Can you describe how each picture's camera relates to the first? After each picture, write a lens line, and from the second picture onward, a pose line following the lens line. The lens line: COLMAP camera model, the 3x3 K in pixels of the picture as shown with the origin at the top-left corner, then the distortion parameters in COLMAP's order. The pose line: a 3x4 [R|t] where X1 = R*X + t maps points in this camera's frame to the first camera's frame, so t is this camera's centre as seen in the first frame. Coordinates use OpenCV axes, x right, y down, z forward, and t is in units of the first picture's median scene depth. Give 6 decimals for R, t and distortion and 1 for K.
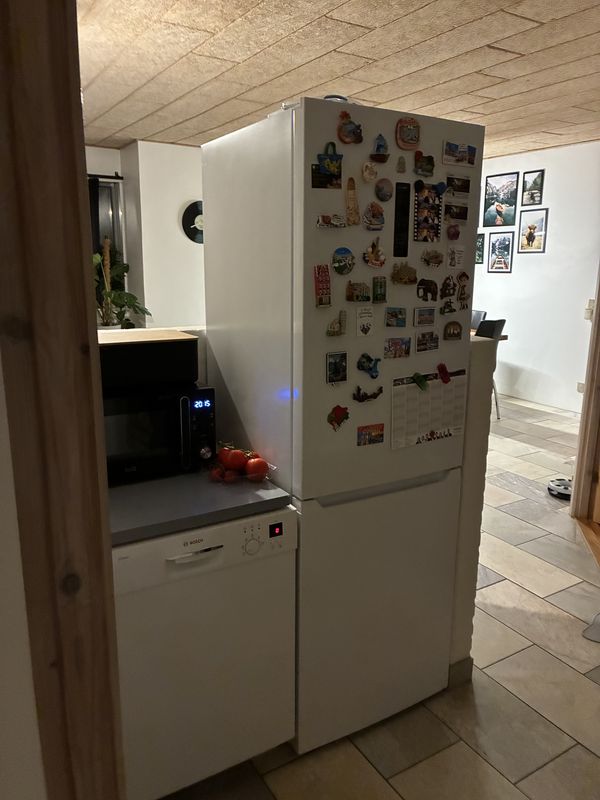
lens RADIAL K [[609.9, 0, 300.0], [0, 609.9, 400.0], [0, 0, 1]] dist [0.020216, 0.003669]
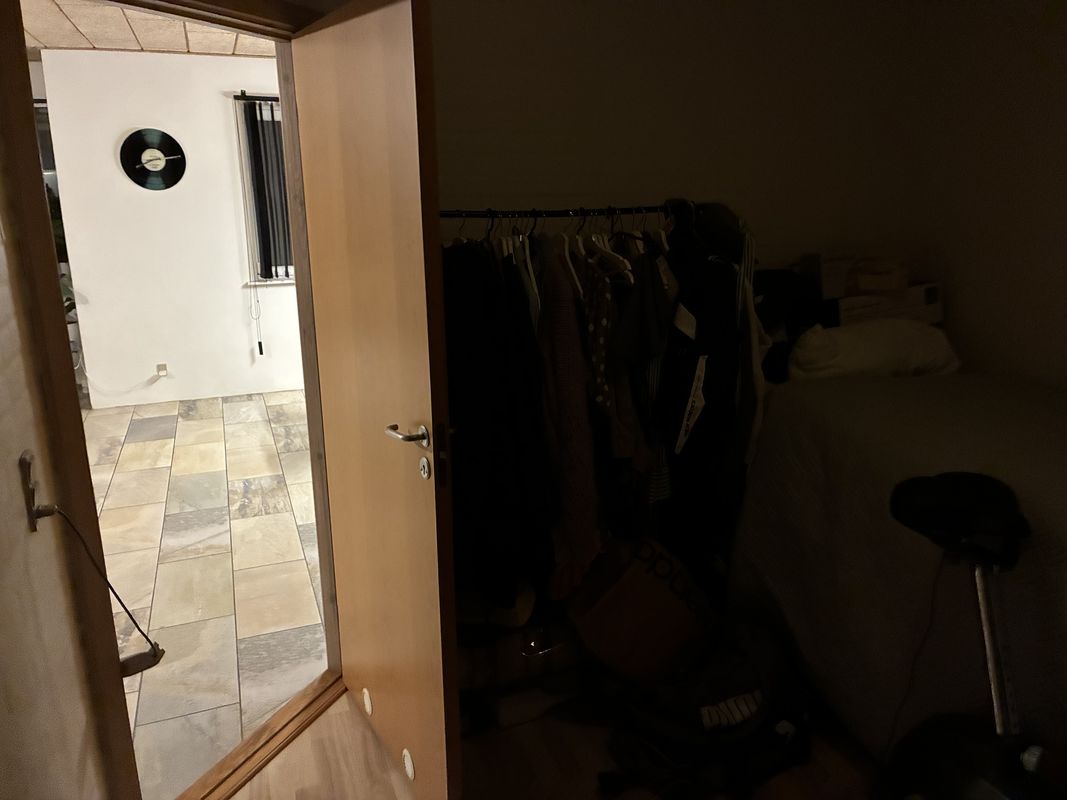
lens RADIAL K [[808.9, 0, 533.6], [0, 808.9, 396.4], [0, 0, 1]] dist [0.071110, -0.092245]
pose [[0.984213, 0.023079, -0.175475, 0.432605], [-0.018945, 0.999503, 0.025198, -0.052732], [0.175969, -0.021476, 0.984161, 0.151864]]
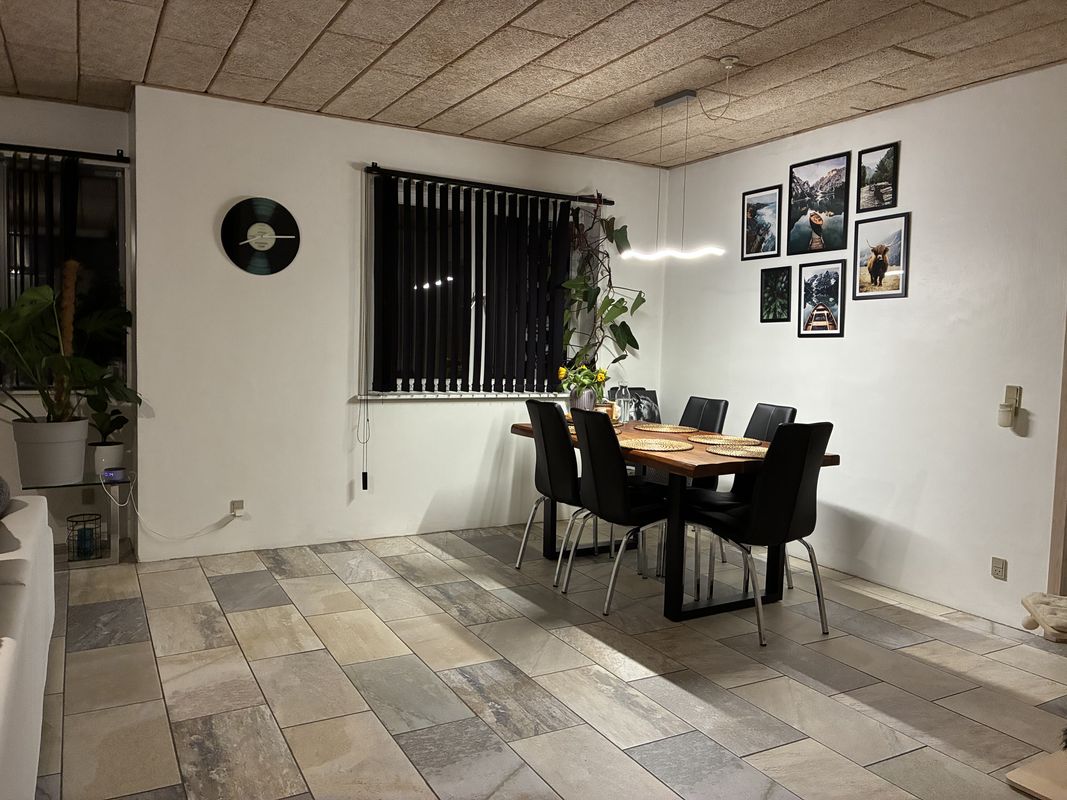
lens RADIAL K [[813.5, 0, 533.5], [0, 813.5, 400.0], [0, 0, 1]] dist [0.020216, 0.003669]
pose [[0.998867, 0.016923, -0.044469, 0.115240], [-0.023698, 0.987385, -0.156557, -0.038999], [0.041259, 0.157433, 0.986667, 0.315624]]
